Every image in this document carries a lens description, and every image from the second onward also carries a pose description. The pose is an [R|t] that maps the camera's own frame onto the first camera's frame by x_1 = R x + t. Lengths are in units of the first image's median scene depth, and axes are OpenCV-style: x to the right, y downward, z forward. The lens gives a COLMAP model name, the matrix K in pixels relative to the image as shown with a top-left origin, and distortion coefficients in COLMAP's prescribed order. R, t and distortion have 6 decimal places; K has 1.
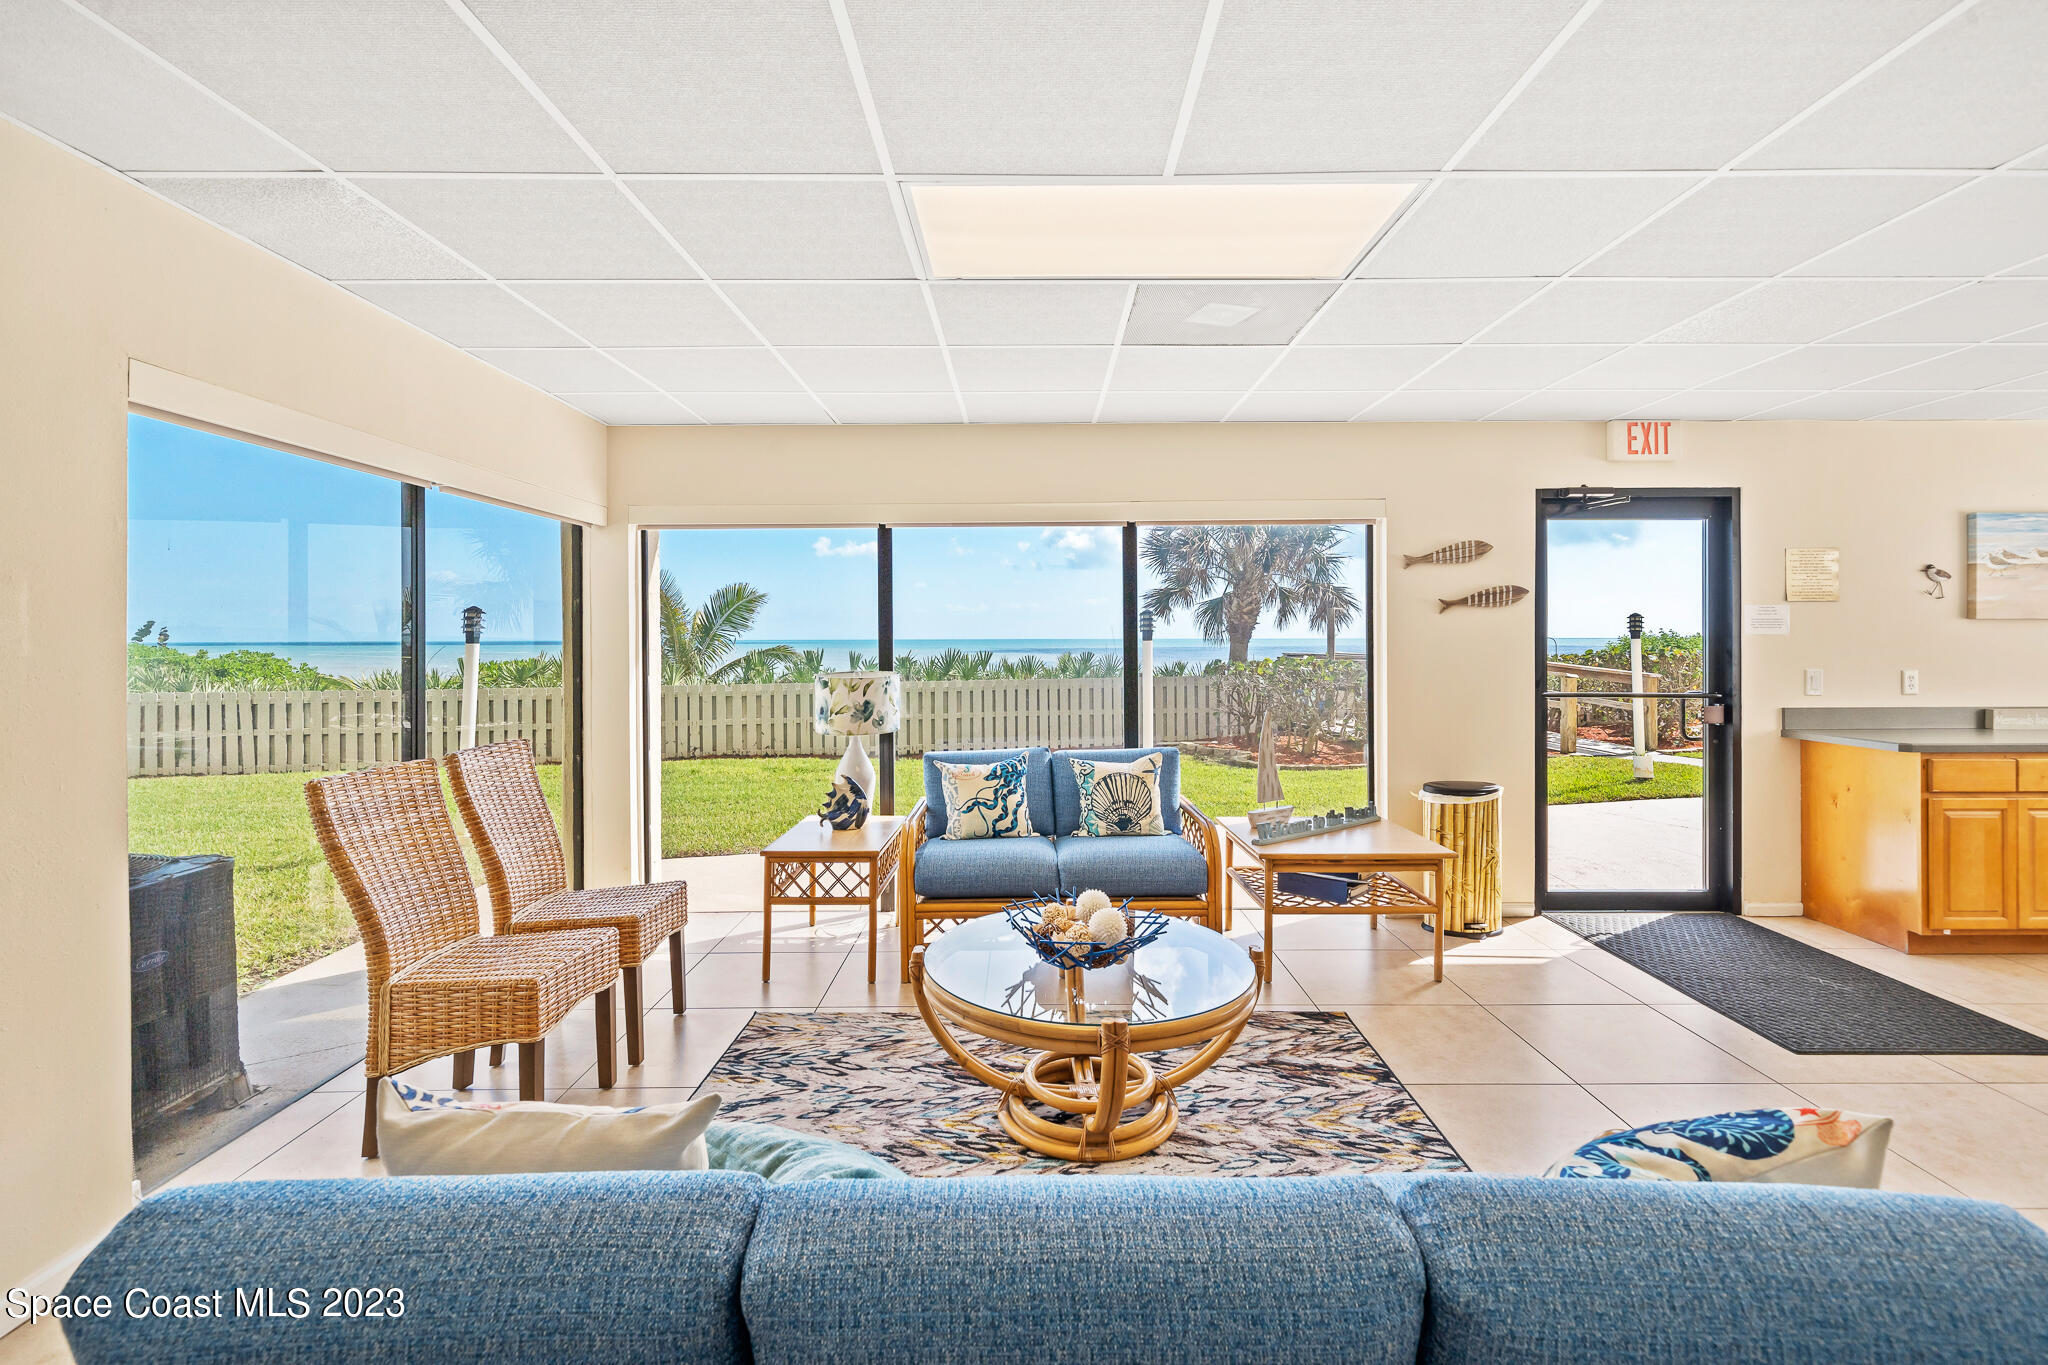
lens RADIAL K [[926.2, 0, 1044.8], [0, 926.2, 630.8], [0, 0, 1]] dist [0.001182, 0.000155]
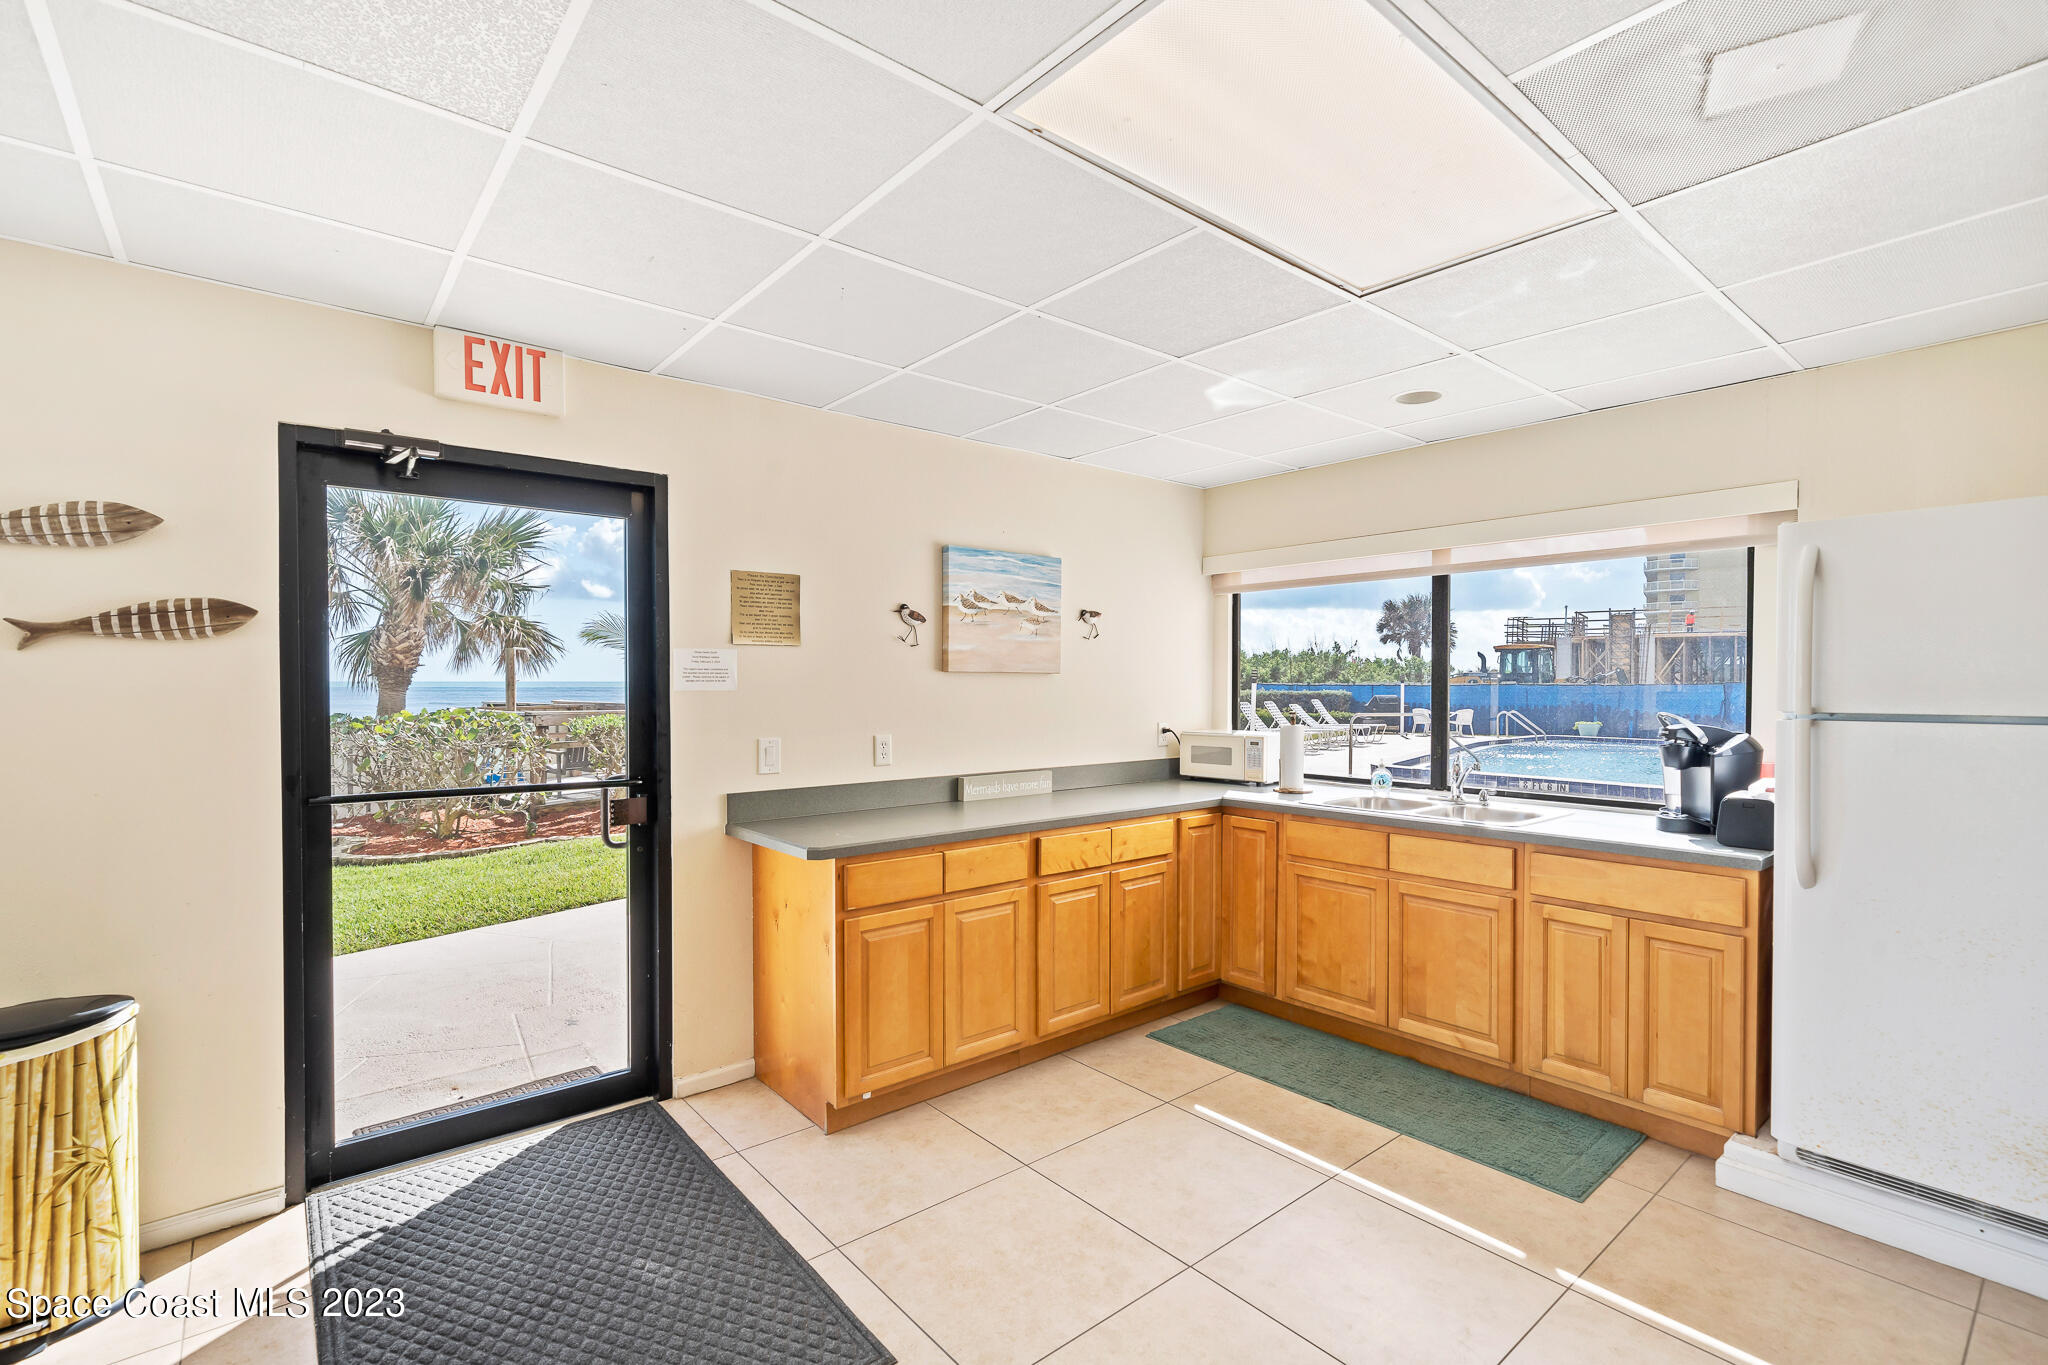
lens RADIAL K [[926.2, 0, 1016.0], [0, 926.2, 686.3], [0, 0, 1]] dist [0.001182, 0.000155]
pose [[0.773142, -0.001257, 0.634232, 0.520334], [-0.006985, 0.999921, 0.010497, -0.008691], [-0.634195, -0.012546, 0.773071, 0.311974]]
